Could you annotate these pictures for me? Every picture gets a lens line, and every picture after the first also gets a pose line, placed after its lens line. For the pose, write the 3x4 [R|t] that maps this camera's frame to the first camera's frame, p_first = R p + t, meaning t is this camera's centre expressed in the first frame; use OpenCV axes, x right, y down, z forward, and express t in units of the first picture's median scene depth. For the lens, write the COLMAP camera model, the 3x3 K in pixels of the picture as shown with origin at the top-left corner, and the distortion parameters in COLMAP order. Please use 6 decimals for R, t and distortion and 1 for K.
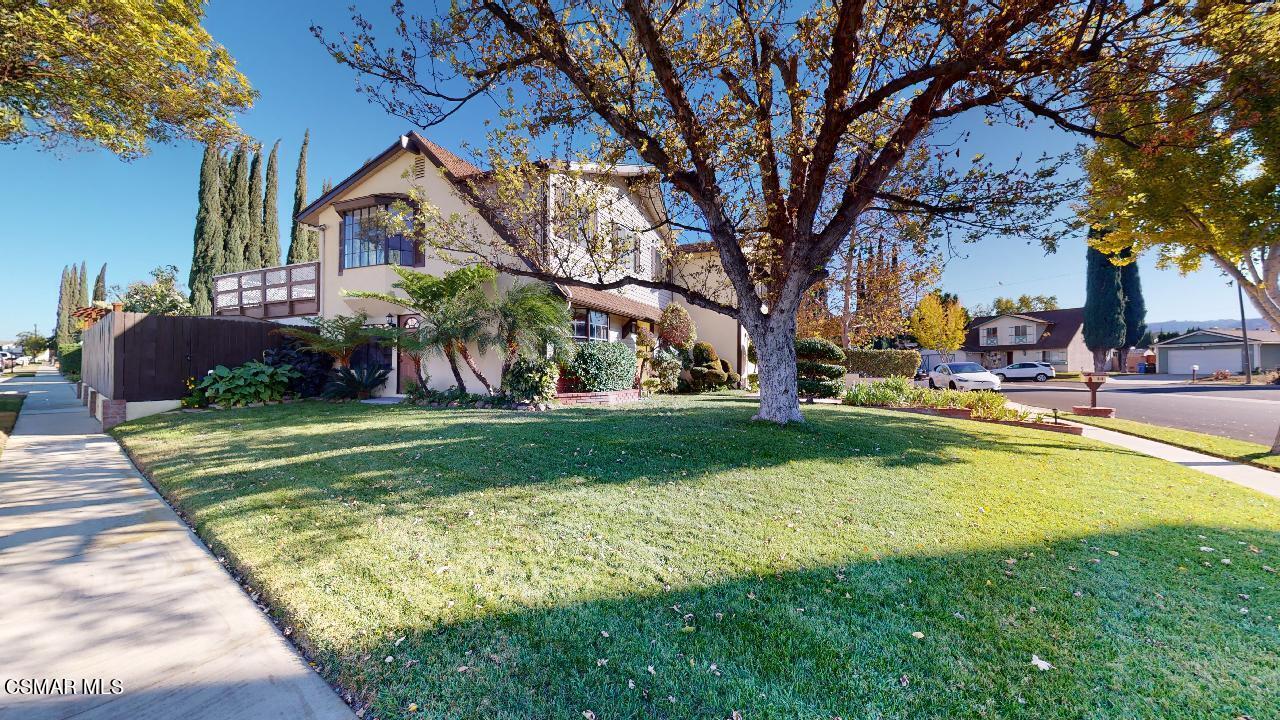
lens RADIAL K [[467.9, 0, 637.8], [0, 467.9, 360.8], [0, 0, 1]] dist [-0.000719, 0.000001]
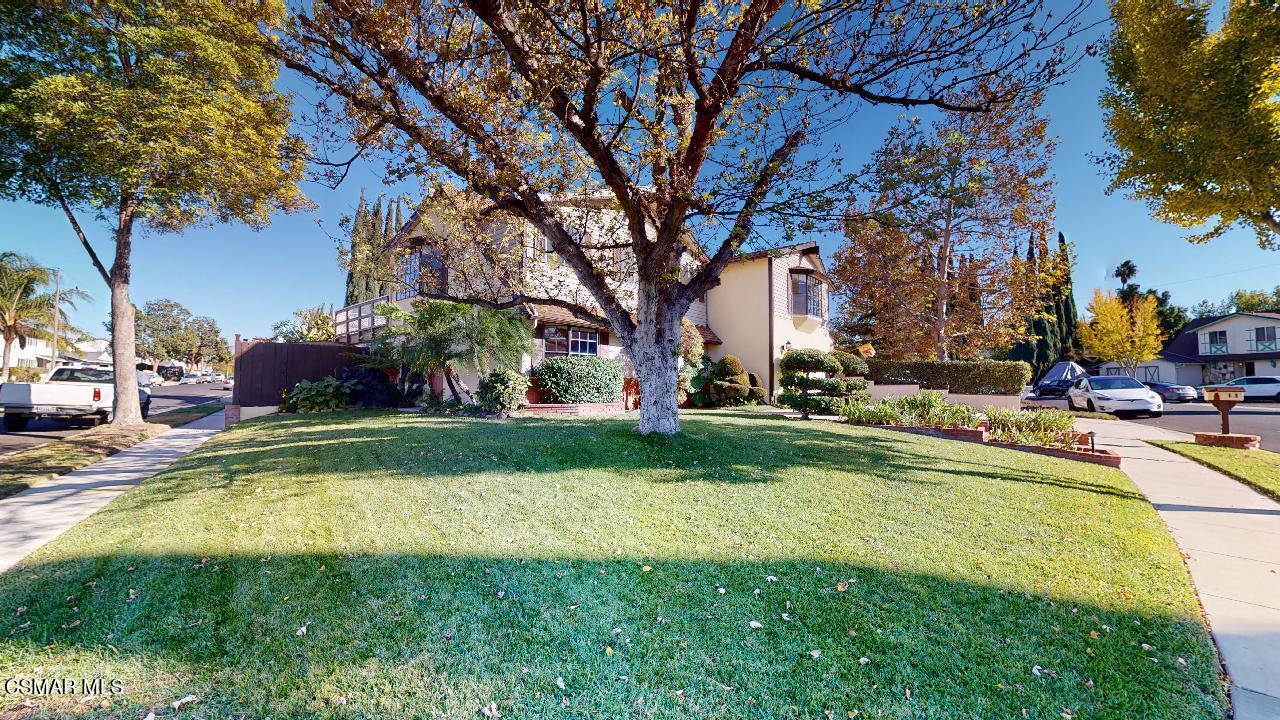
lens RADIAL K [[467.9, 0, 633.9], [0, 467.9, 357.3], [0, 0, 1]] dist [-0.000719, 0.000001]
pose [[0.956088, -0.016555, -0.292613, 0.321710], [0.003692, 0.999004, -0.044457, 0.008082], [0.293058, 0.041425, 0.955197, 0.023651]]
